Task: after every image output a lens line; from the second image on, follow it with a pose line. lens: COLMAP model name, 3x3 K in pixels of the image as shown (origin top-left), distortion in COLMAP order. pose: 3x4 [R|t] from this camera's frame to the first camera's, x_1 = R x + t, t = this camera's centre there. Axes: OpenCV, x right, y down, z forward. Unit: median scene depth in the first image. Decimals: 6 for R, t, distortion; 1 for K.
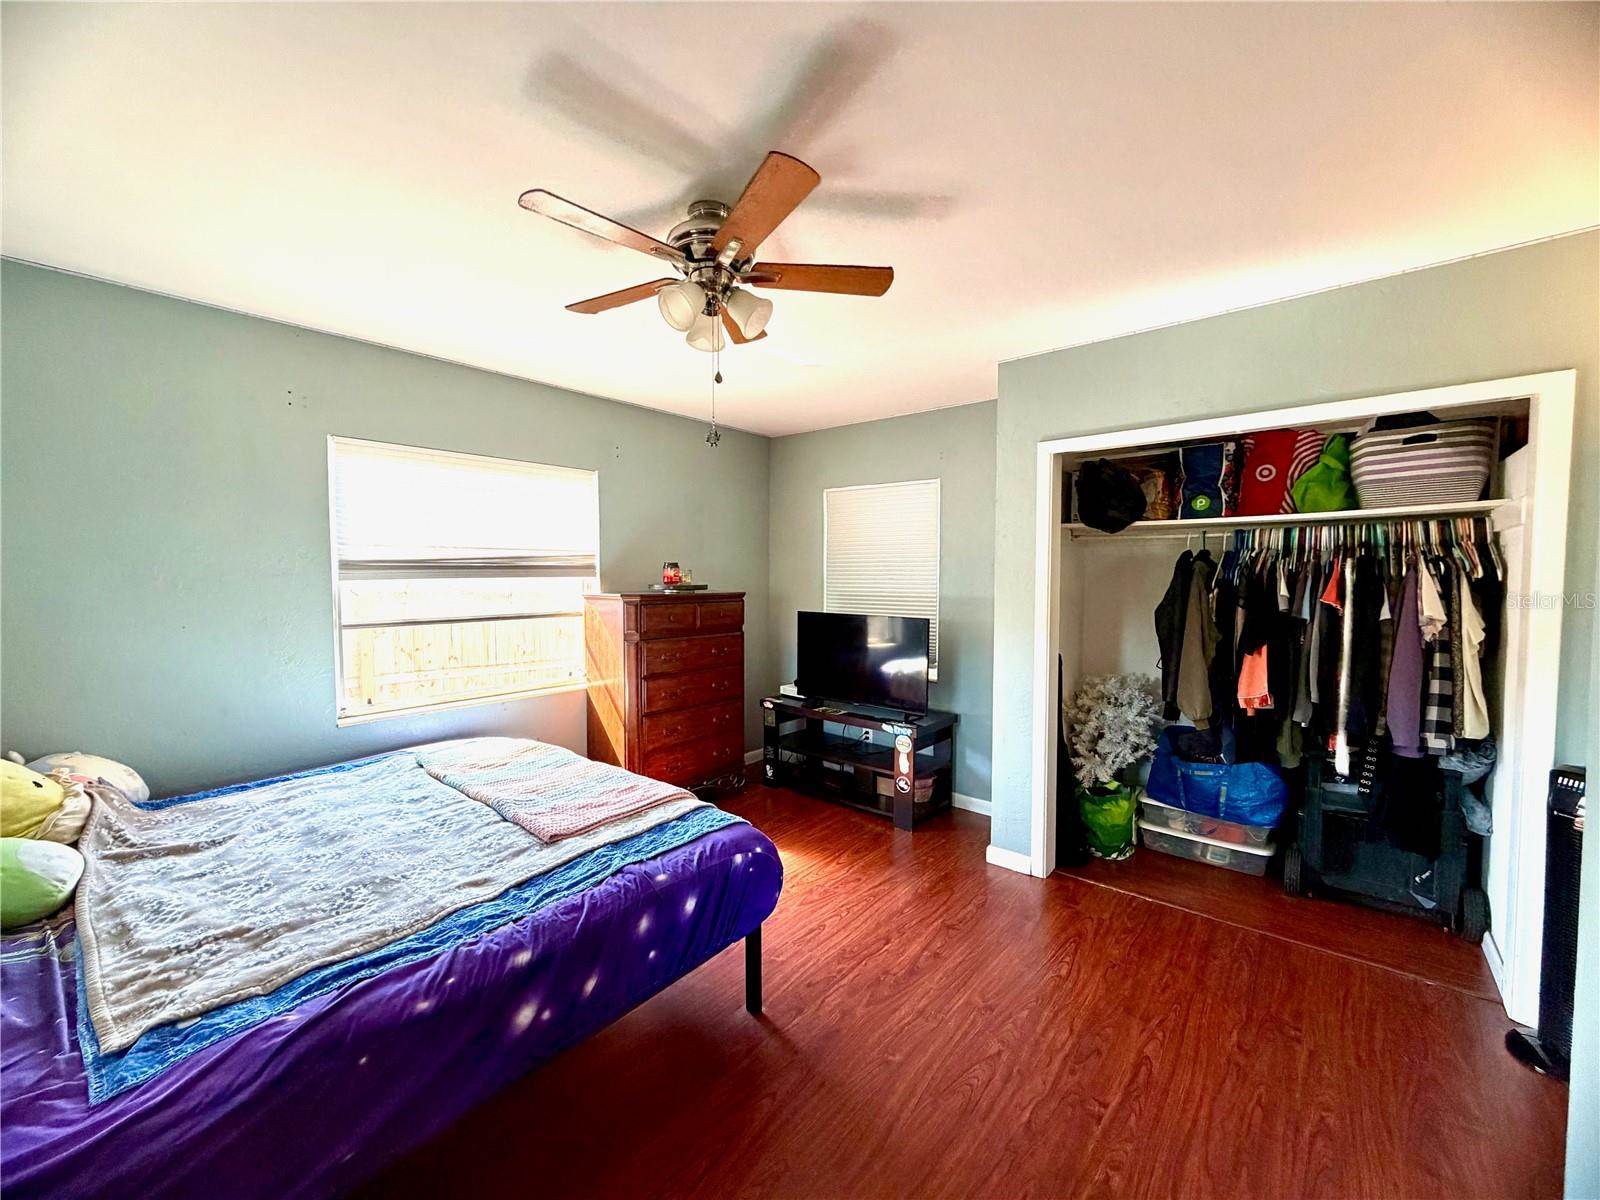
lens RADIAL K [[639.0, 0, 795.3], [0, 639.0, 597.4], [0, 0, 1]] dist [0.001334, 0.000742]
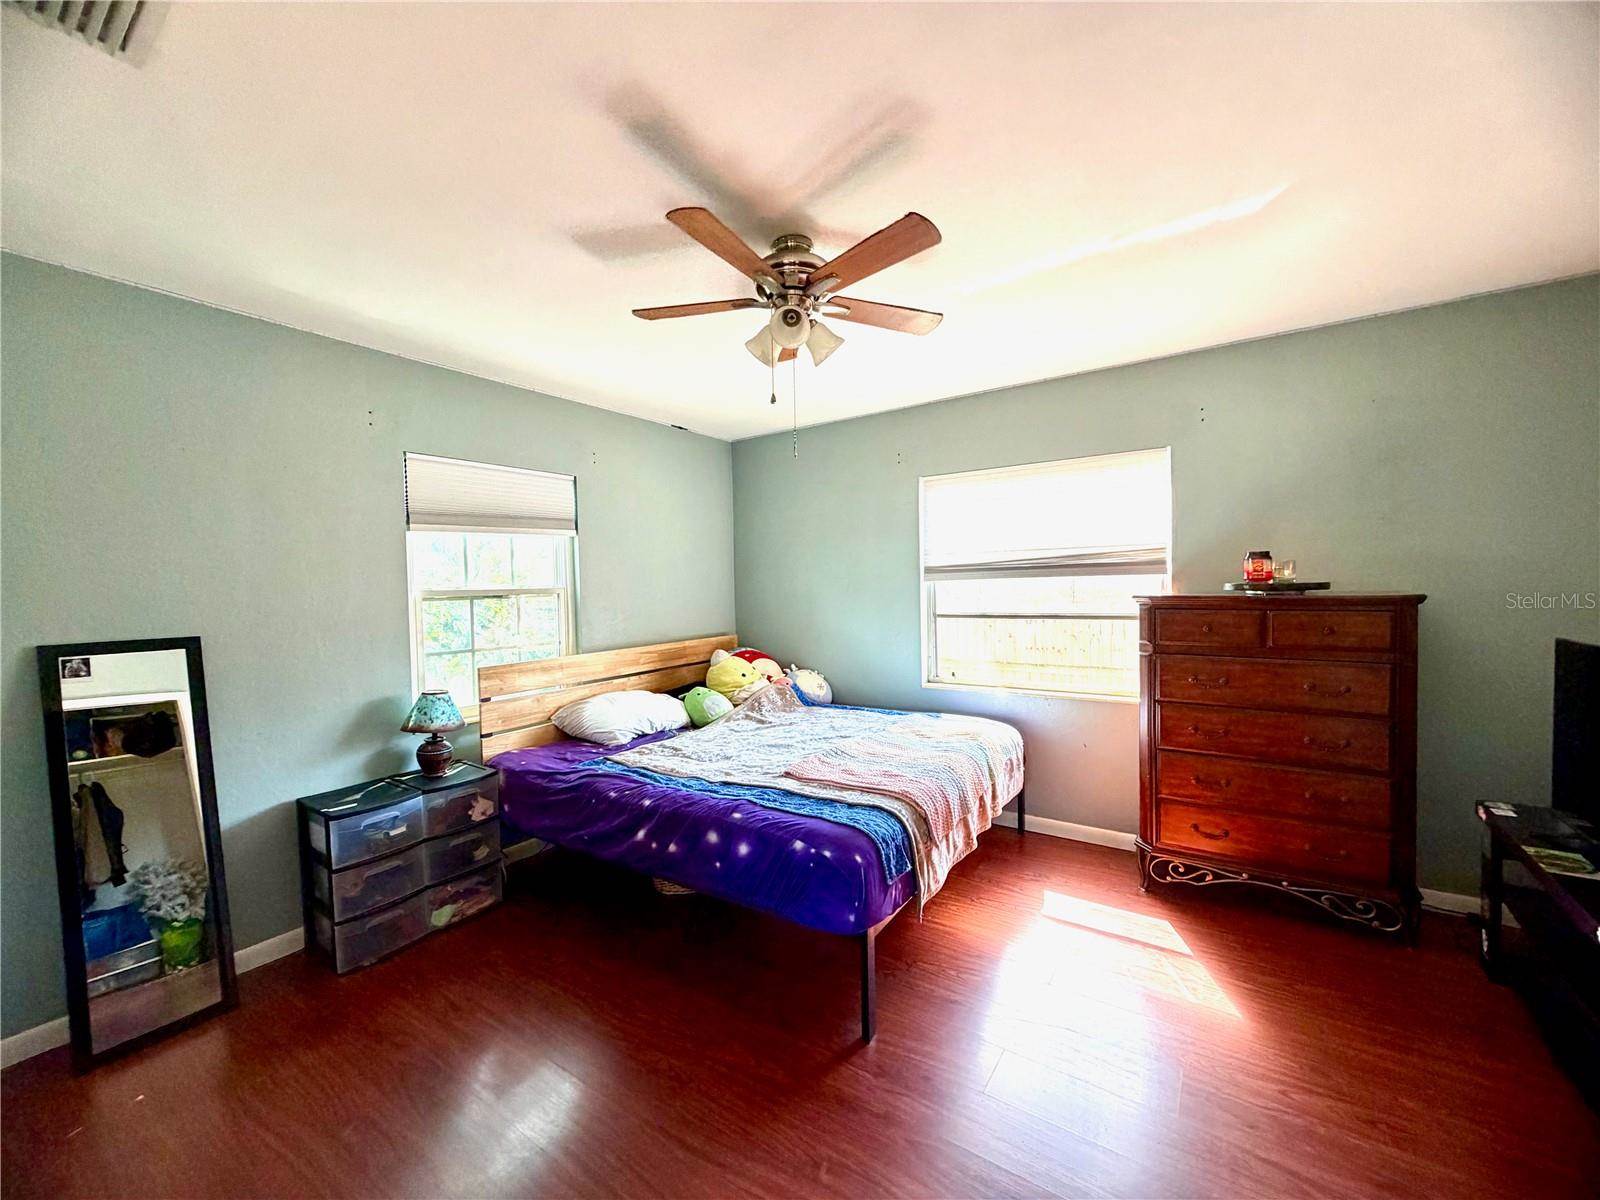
lens RADIAL K [[639.0, 0, 801.3], [0, 639.0, 610.0], [0, 0, 1]] dist [0.001334, 0.000742]
pose [[0.097917, 0.035146, -0.994574, 0.843743], [-0.017500, 0.999283, 0.033589, -0.009196], [0.995041, 0.014116, 0.098462, 0.807373]]
